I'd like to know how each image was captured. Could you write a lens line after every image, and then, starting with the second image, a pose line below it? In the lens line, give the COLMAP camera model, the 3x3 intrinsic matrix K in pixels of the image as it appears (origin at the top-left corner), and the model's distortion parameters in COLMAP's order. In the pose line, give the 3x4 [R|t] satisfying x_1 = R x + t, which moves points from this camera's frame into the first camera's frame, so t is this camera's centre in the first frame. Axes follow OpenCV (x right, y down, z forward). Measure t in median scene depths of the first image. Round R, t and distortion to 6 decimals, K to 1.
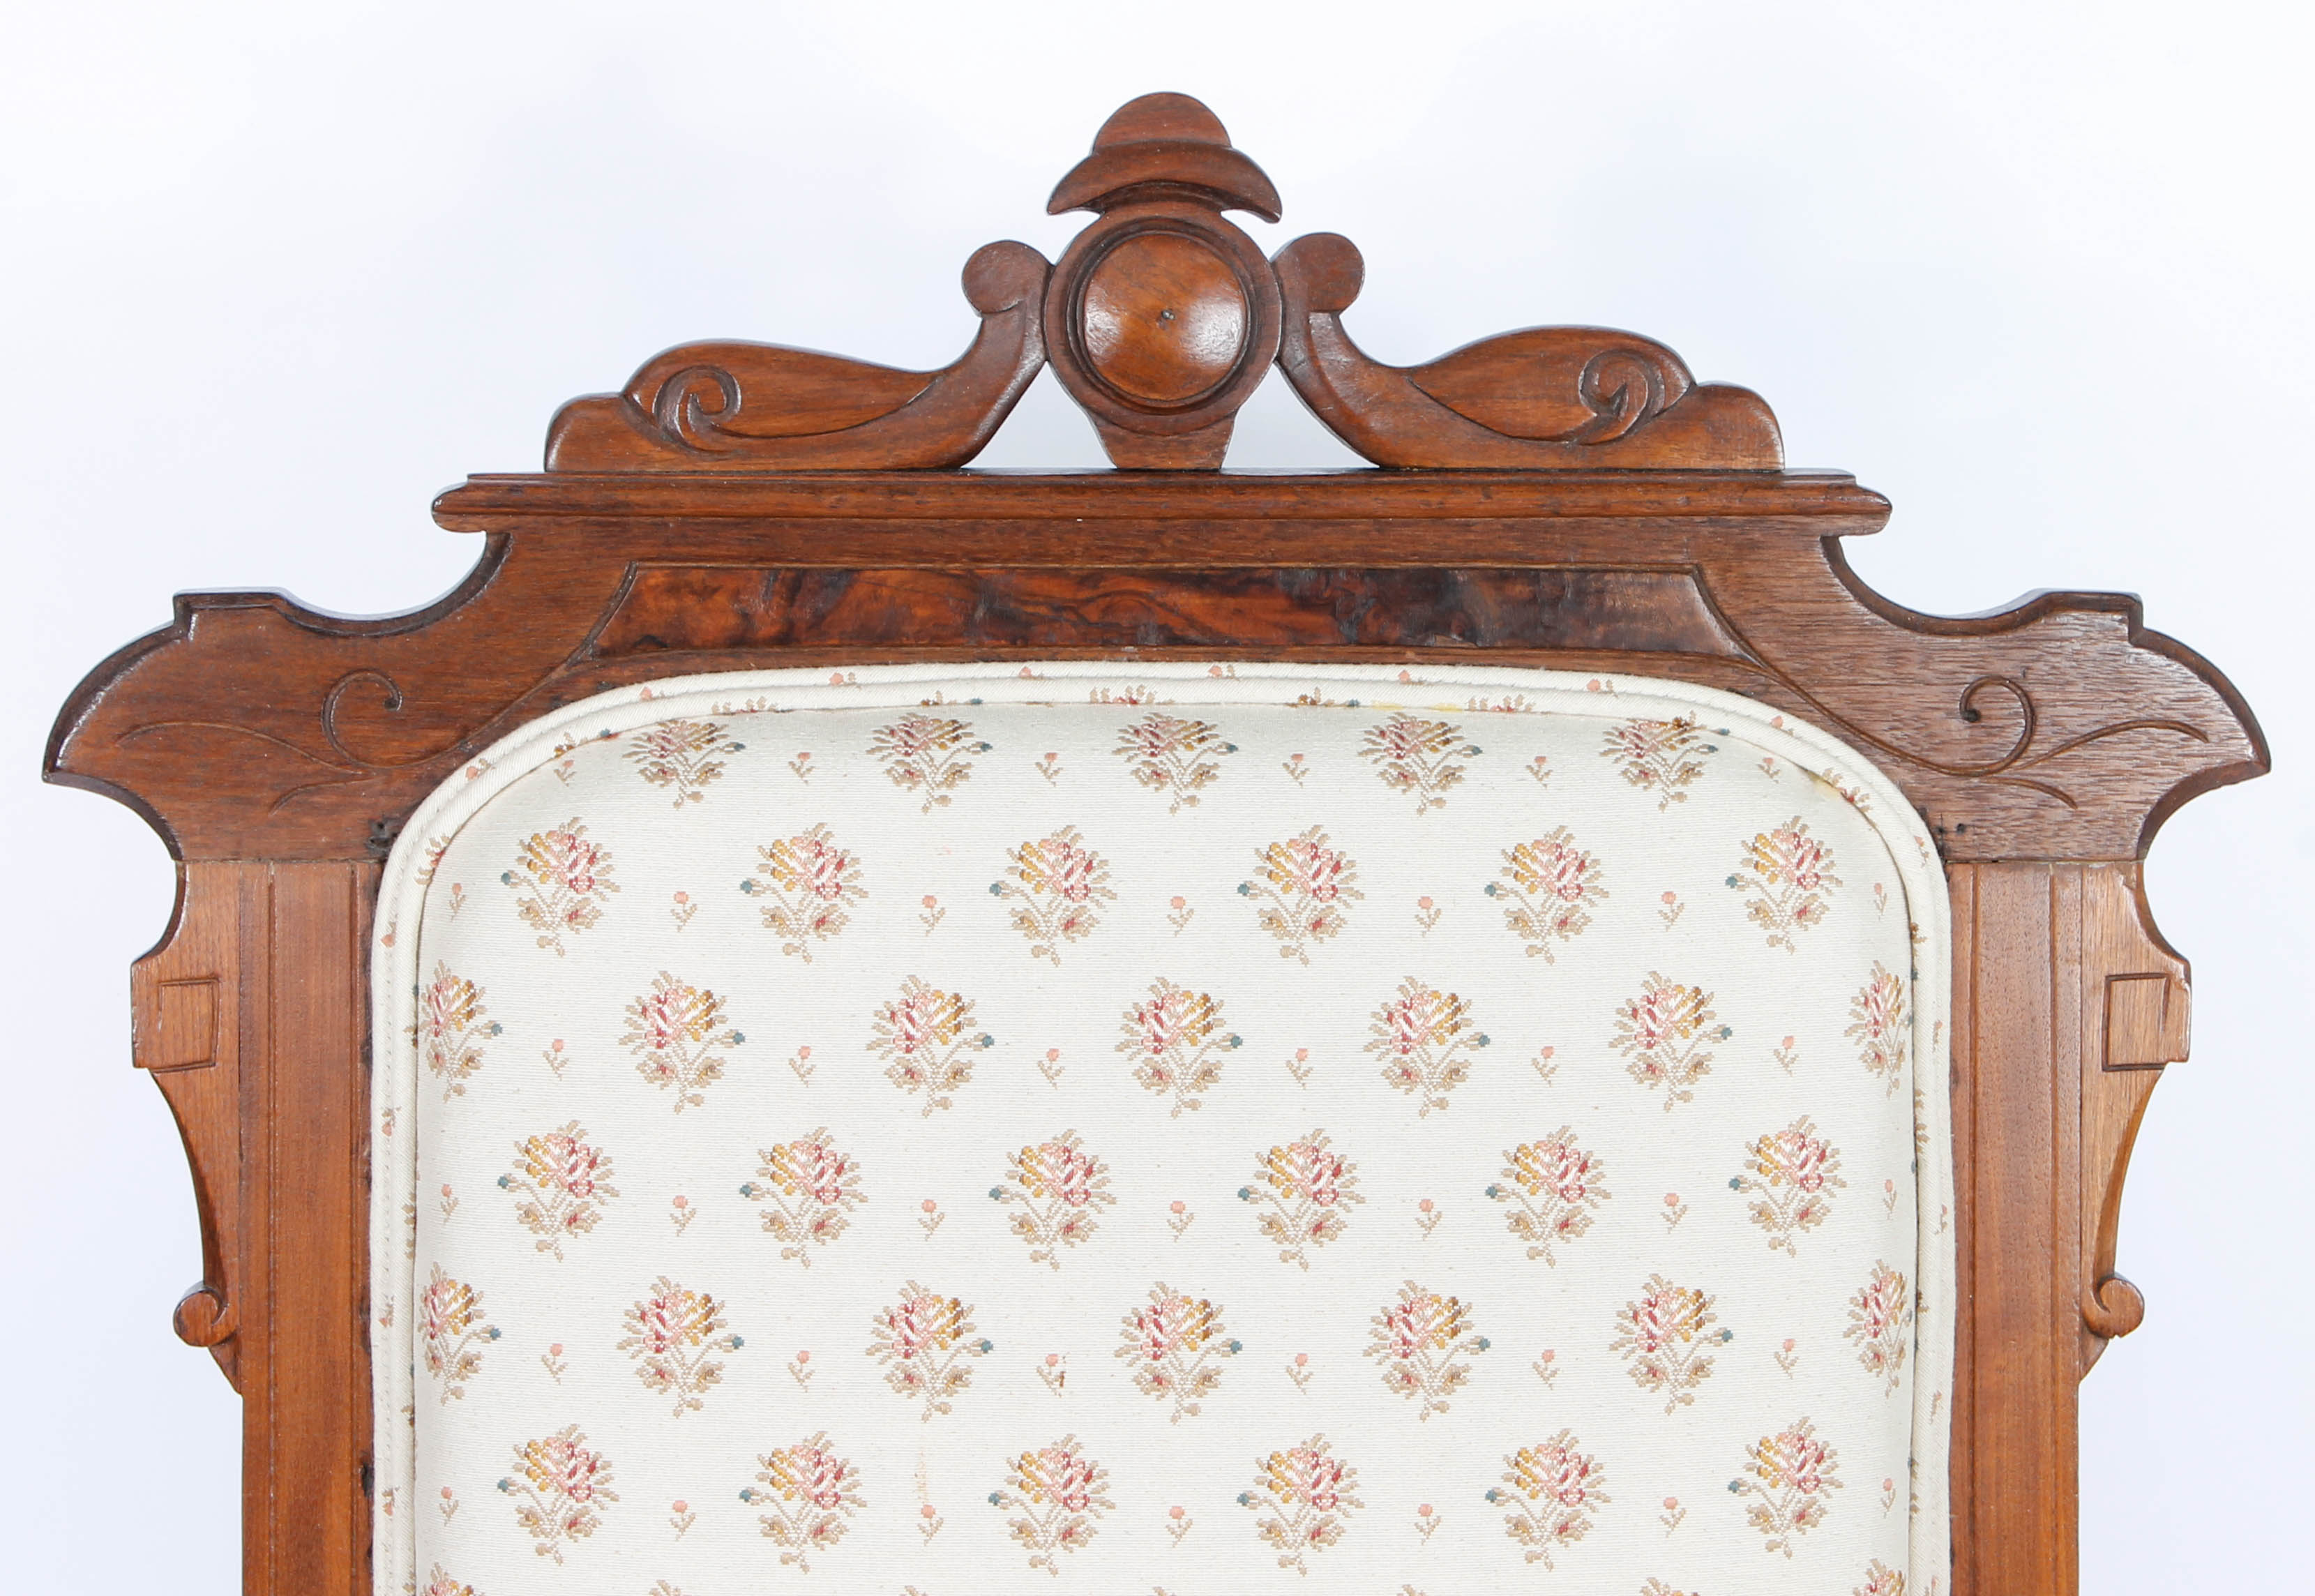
lens RADIAL K [[7310.2, 0, 1208.5], [0, 7310.2, 568.7], [0, 0, 1]] dist [0.023891, 0.000000]
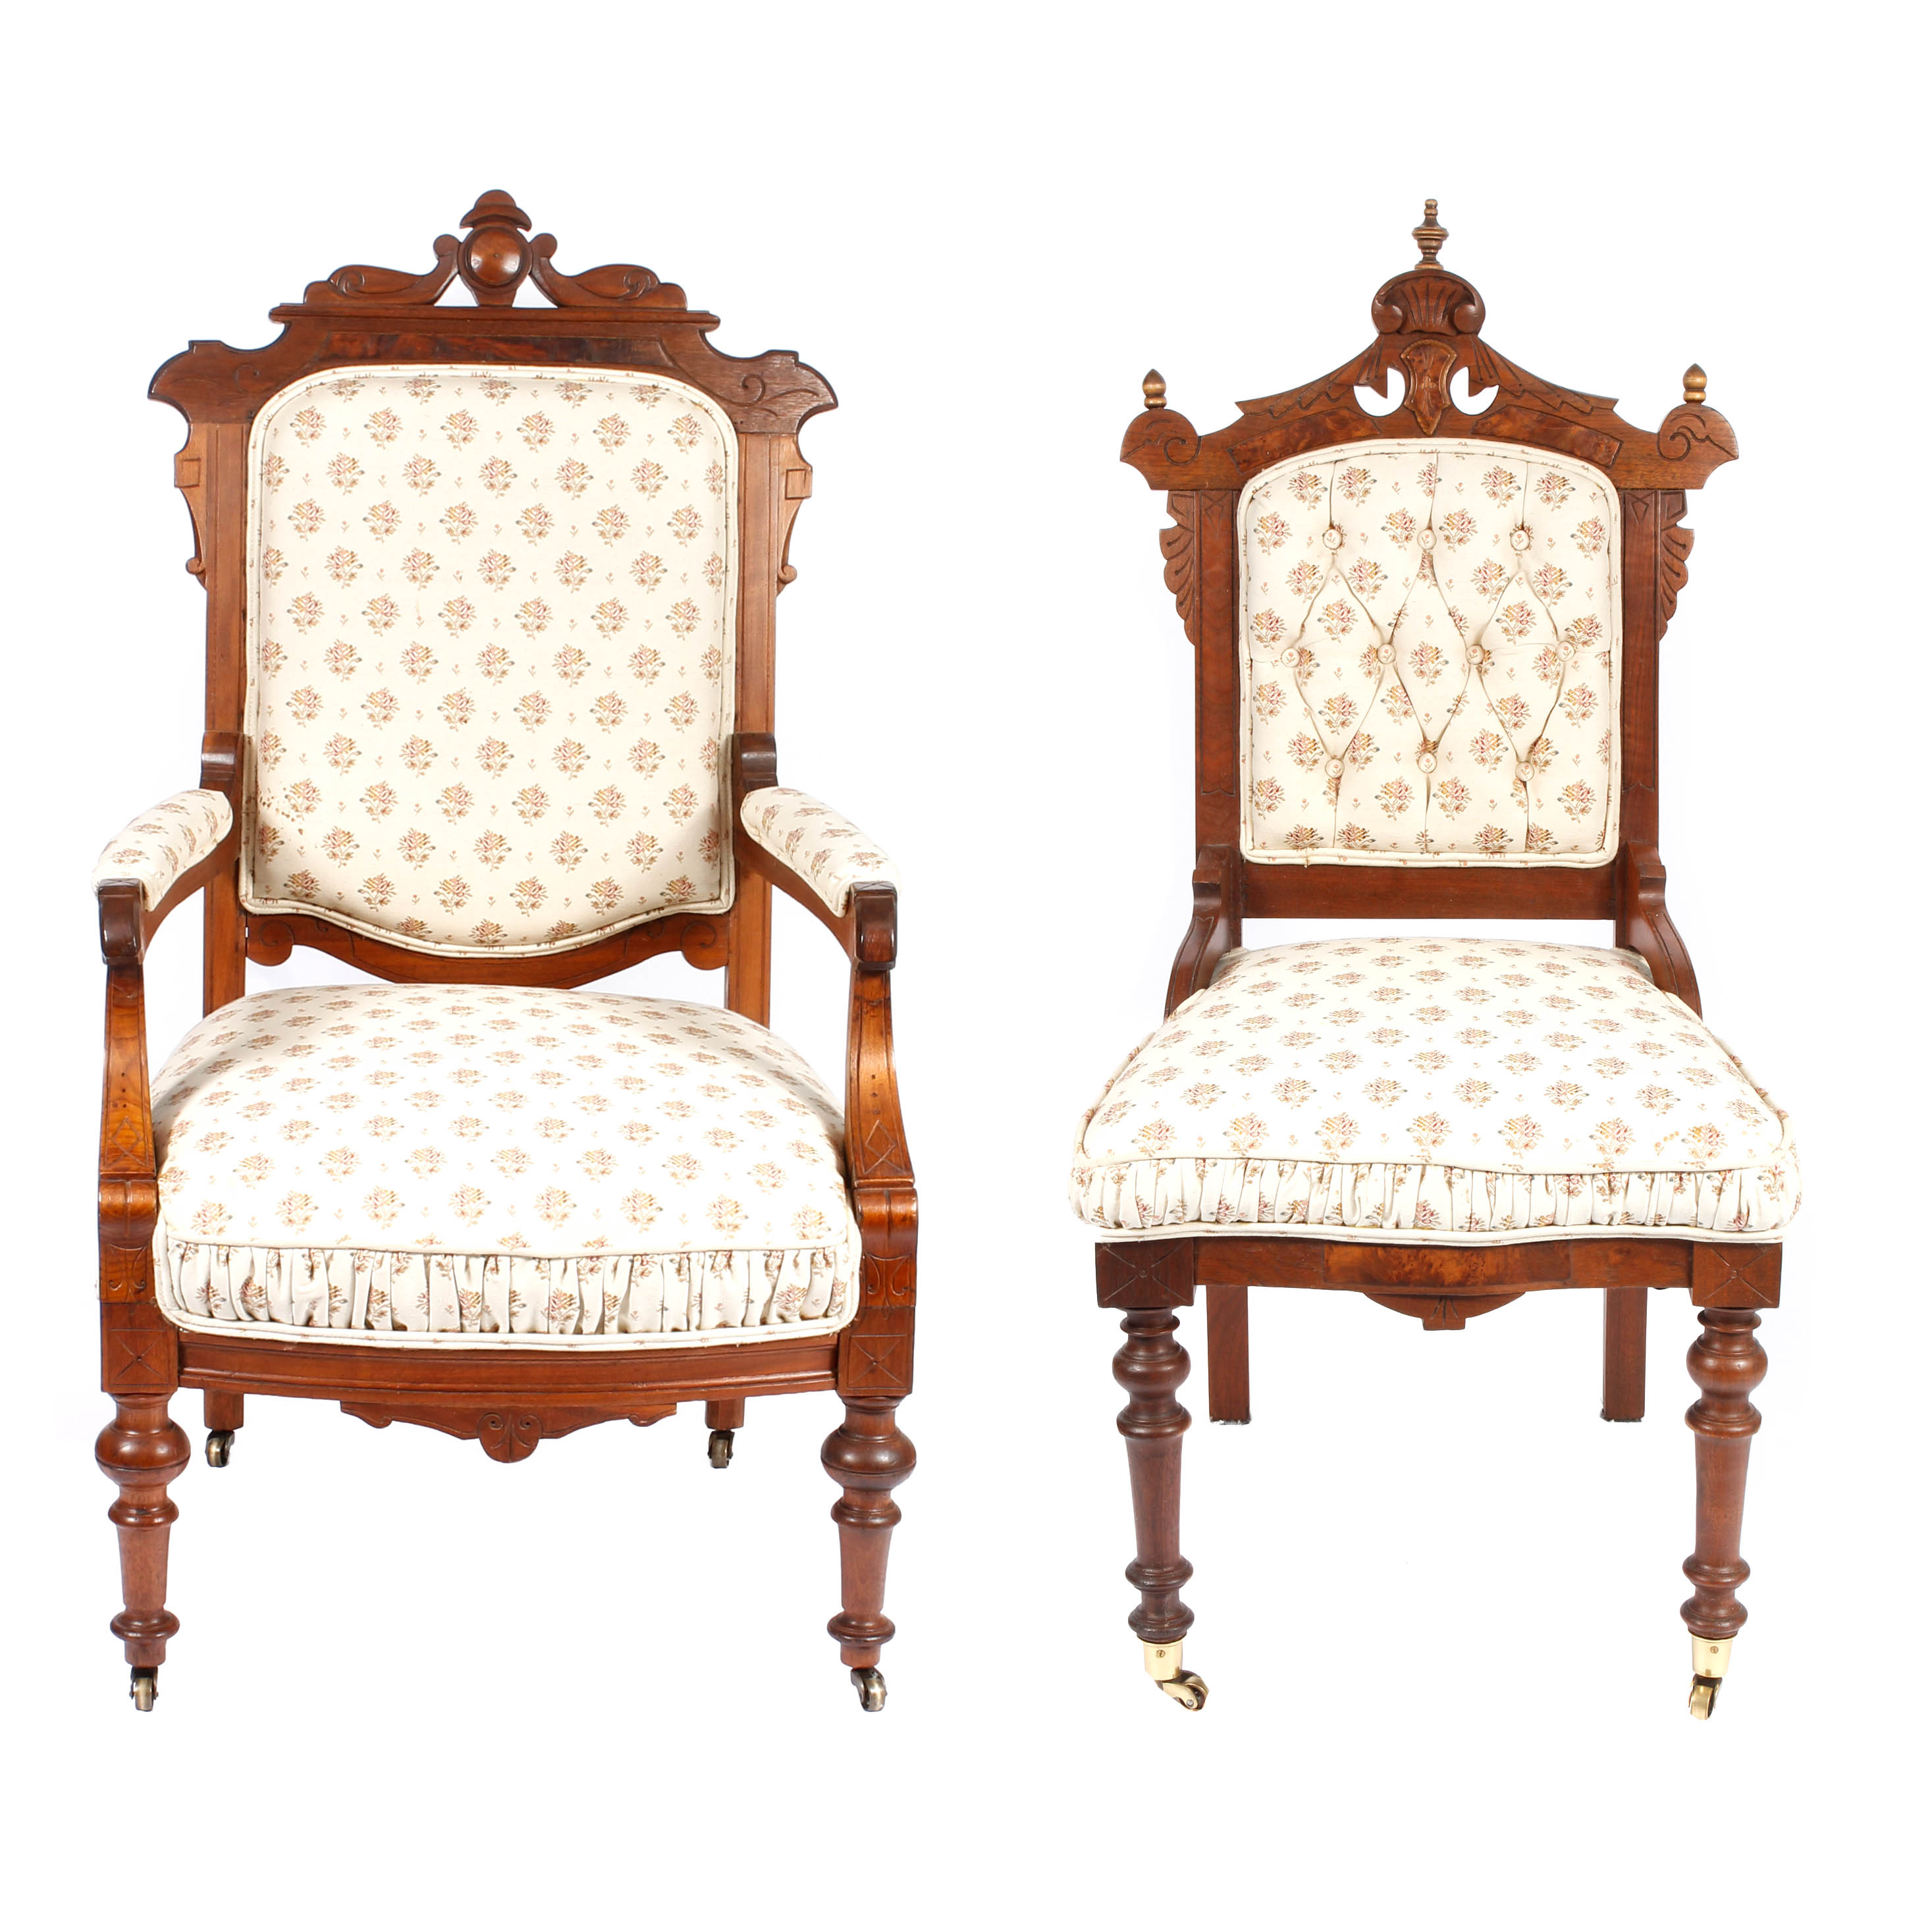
lens RADIAL K [[6057.4, 0, 984.8], [0, 6057.4, 915.9], [0, 0, 1]] dist [-0.115509, 0.000000]
pose [[0.996956, 0.009432, 0.077389, 0.005486], [-0.009490, 0.999955, 0.000371, 0.253795], [-0.077382, -0.001104, 0.997001, -1.686077]]
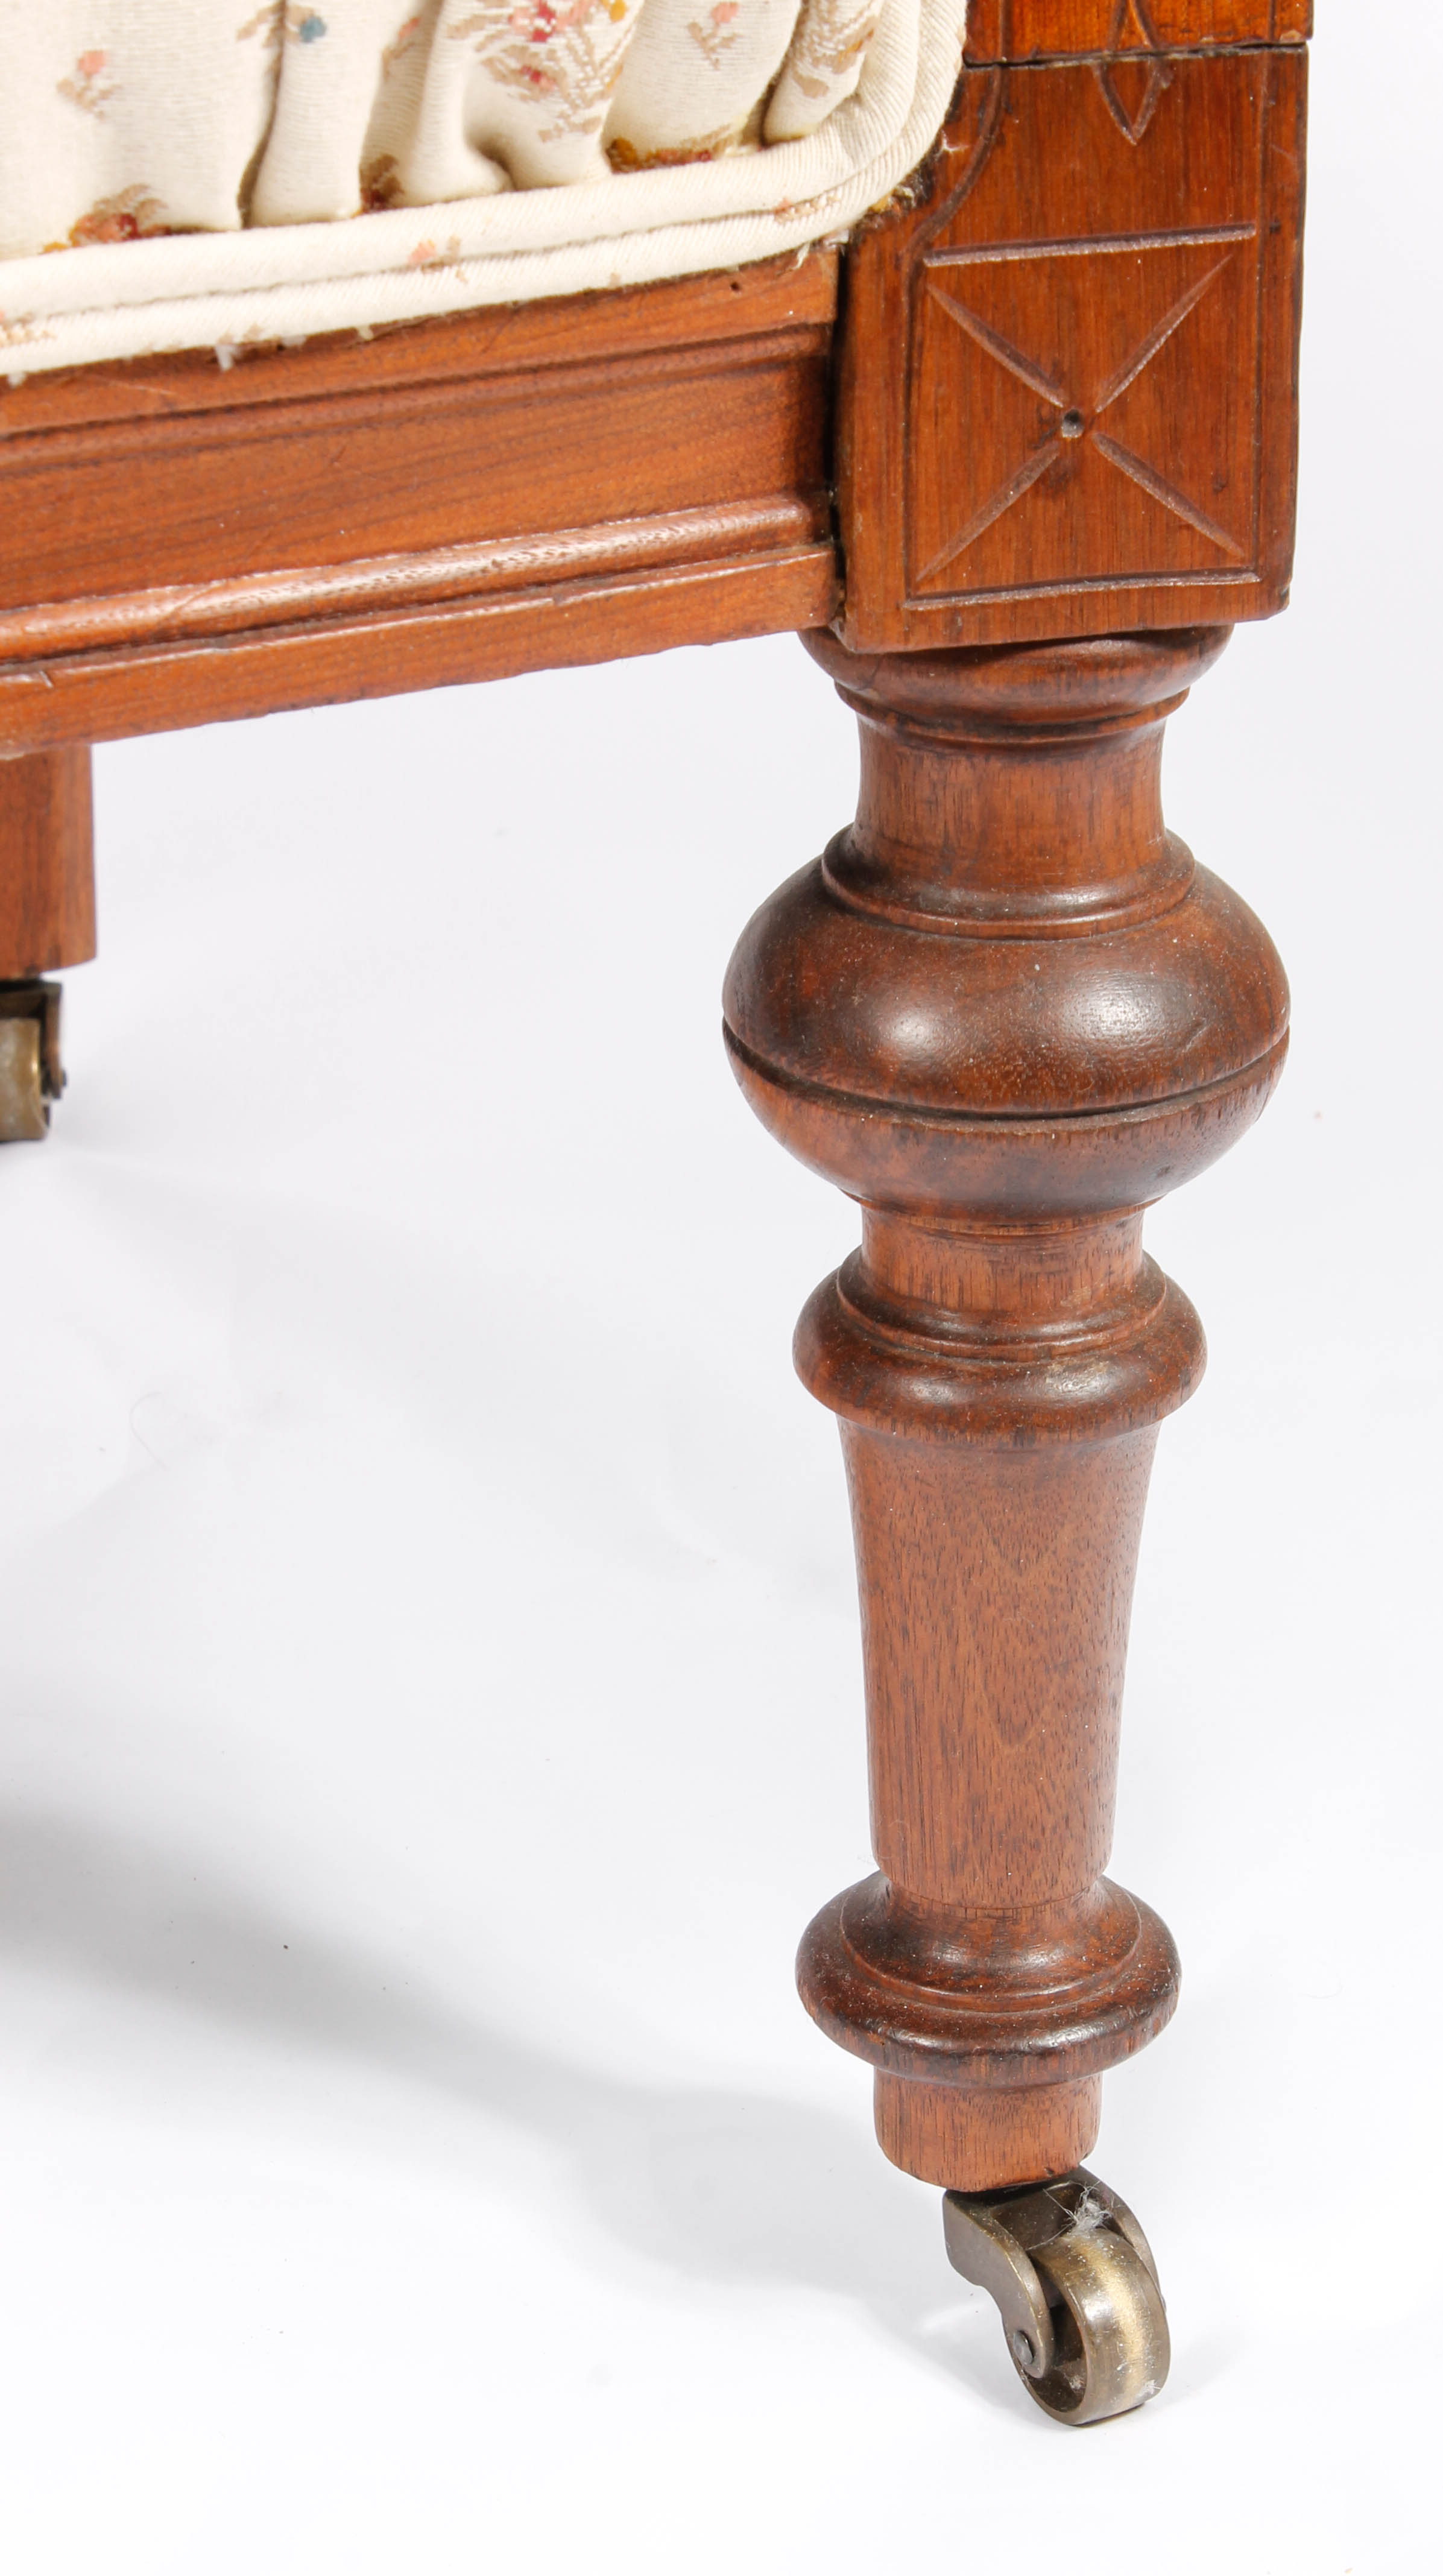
lens RADIAL K [[6377.6, 0, 727.4], [0, 6377.6, 1285.7], [0, 0, 1]] dist [0.059046, 0.000000]
pose [[0.978368, -0.097839, 0.182271, 0.051502], [0.072454, 0.987344, 0.141075, 0.435872], [-0.193767, -0.124817, 0.973075, 0.412713]]
